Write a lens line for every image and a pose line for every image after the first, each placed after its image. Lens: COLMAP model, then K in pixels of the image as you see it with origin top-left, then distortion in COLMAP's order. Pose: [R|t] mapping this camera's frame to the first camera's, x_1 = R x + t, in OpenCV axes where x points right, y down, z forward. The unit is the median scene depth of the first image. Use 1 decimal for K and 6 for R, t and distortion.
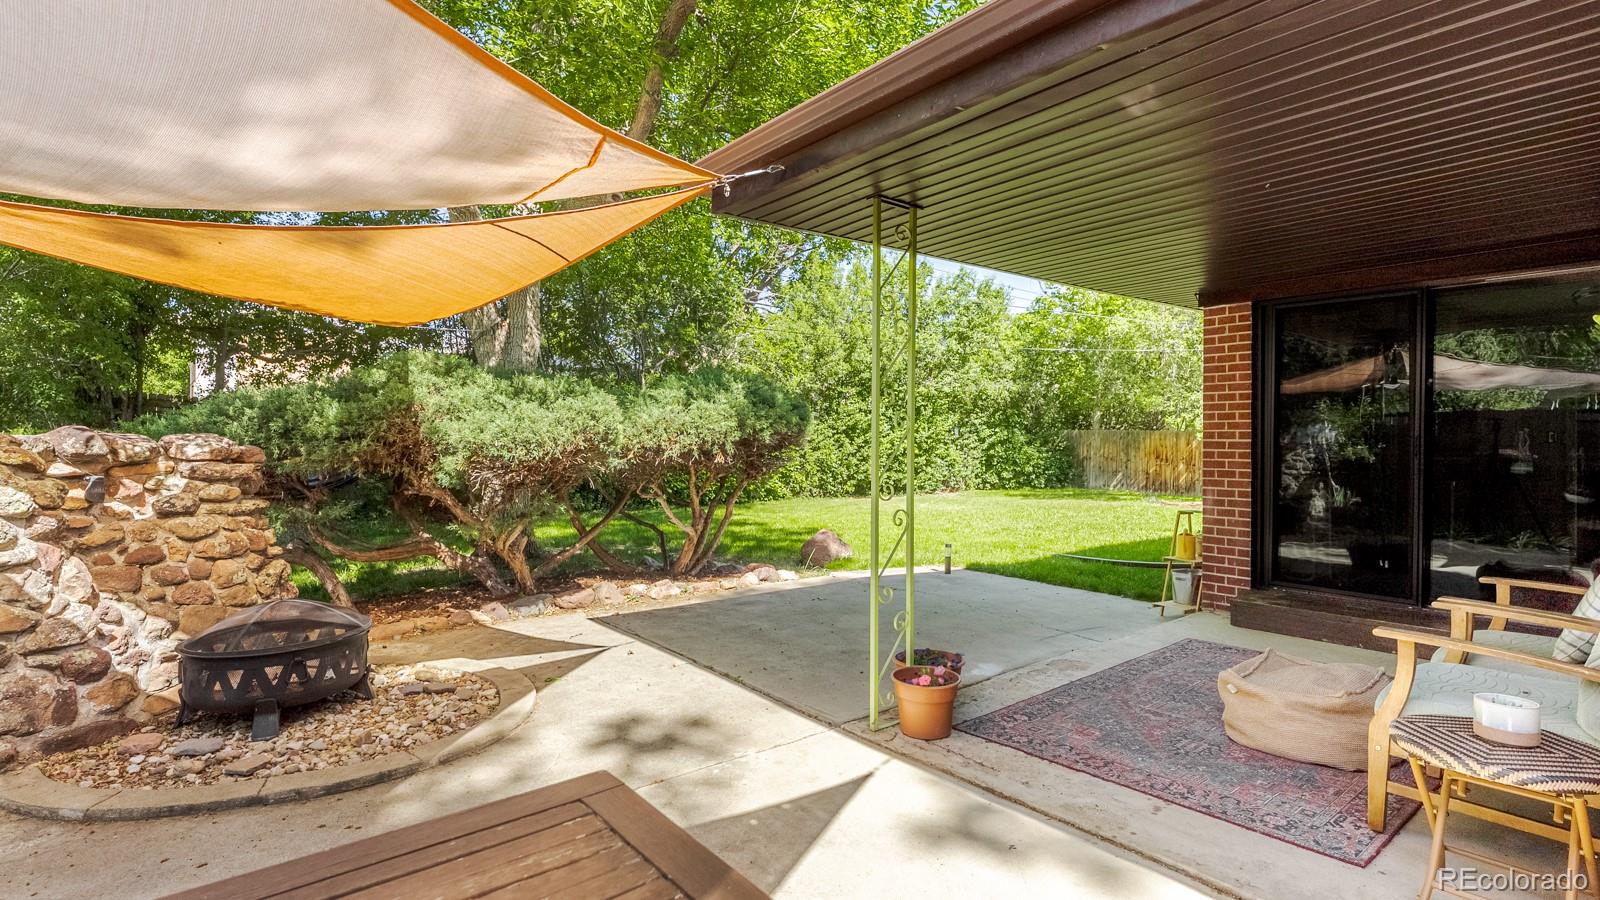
lens RADIAL K [[756.5, 0, 794.2], [0, 756.5, 440.3], [0, 0, 1]] dist [-0.000821, 0.000140]
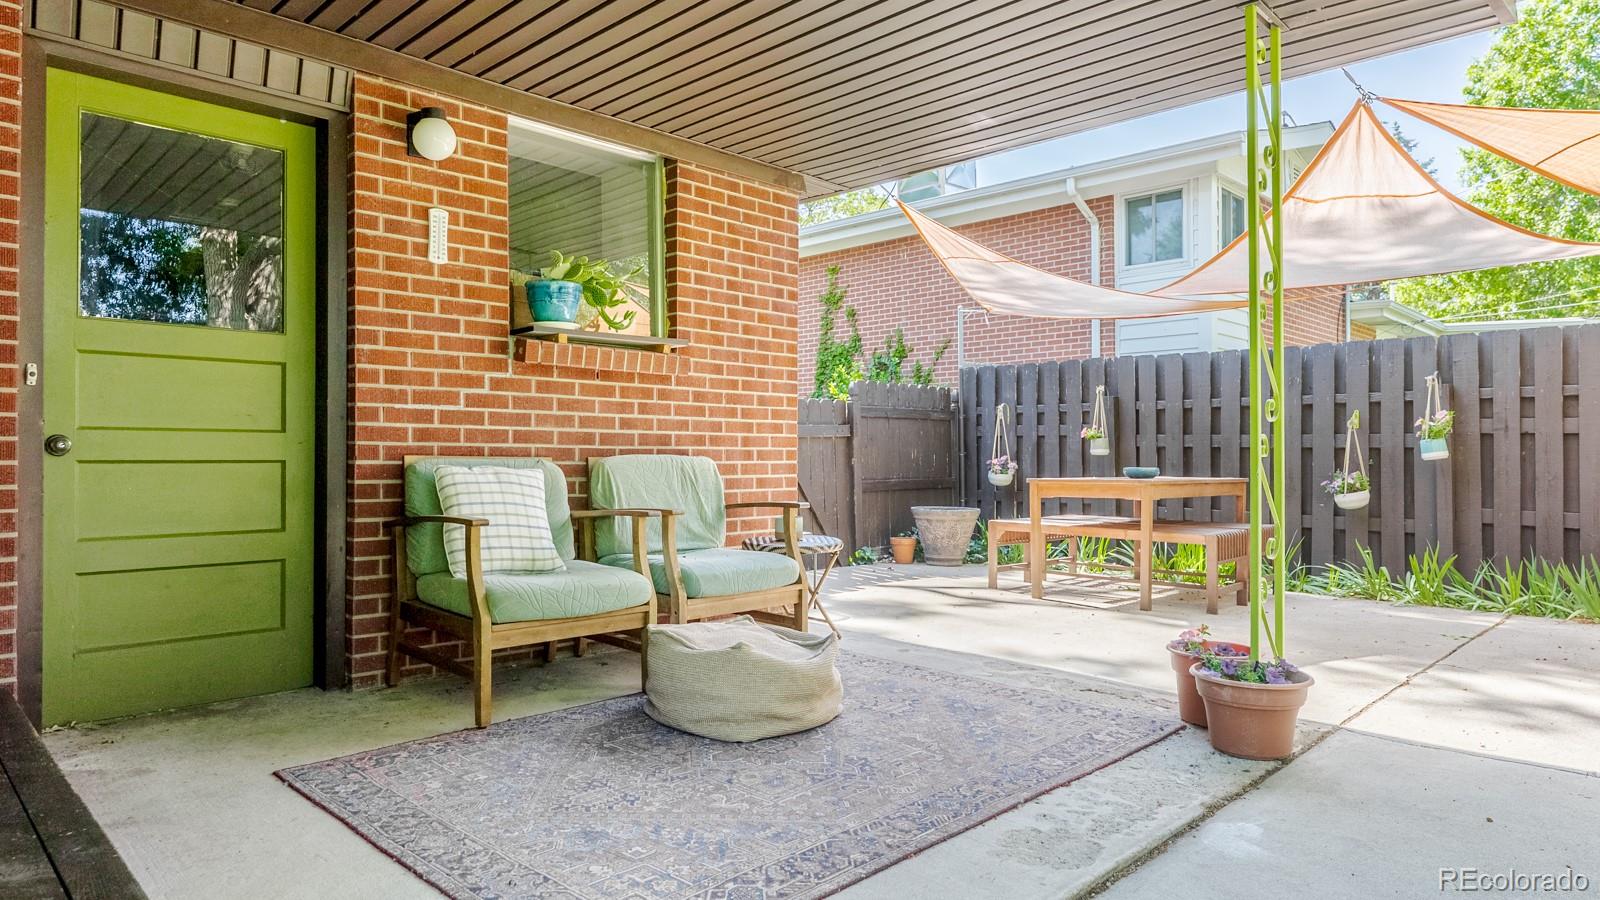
lens RADIAL K [[966.5, 0, 800.0], [0, 966.5, 450.0], [0, 0, 1]] dist [-0.002232, 0.000375]
pose [[-0.993138, -0.007922, -0.116679, 0.633024], [-0.006992, 0.999940, -0.008378, 0.110315], [0.116739, -0.007505, -0.993134, 1.720189]]
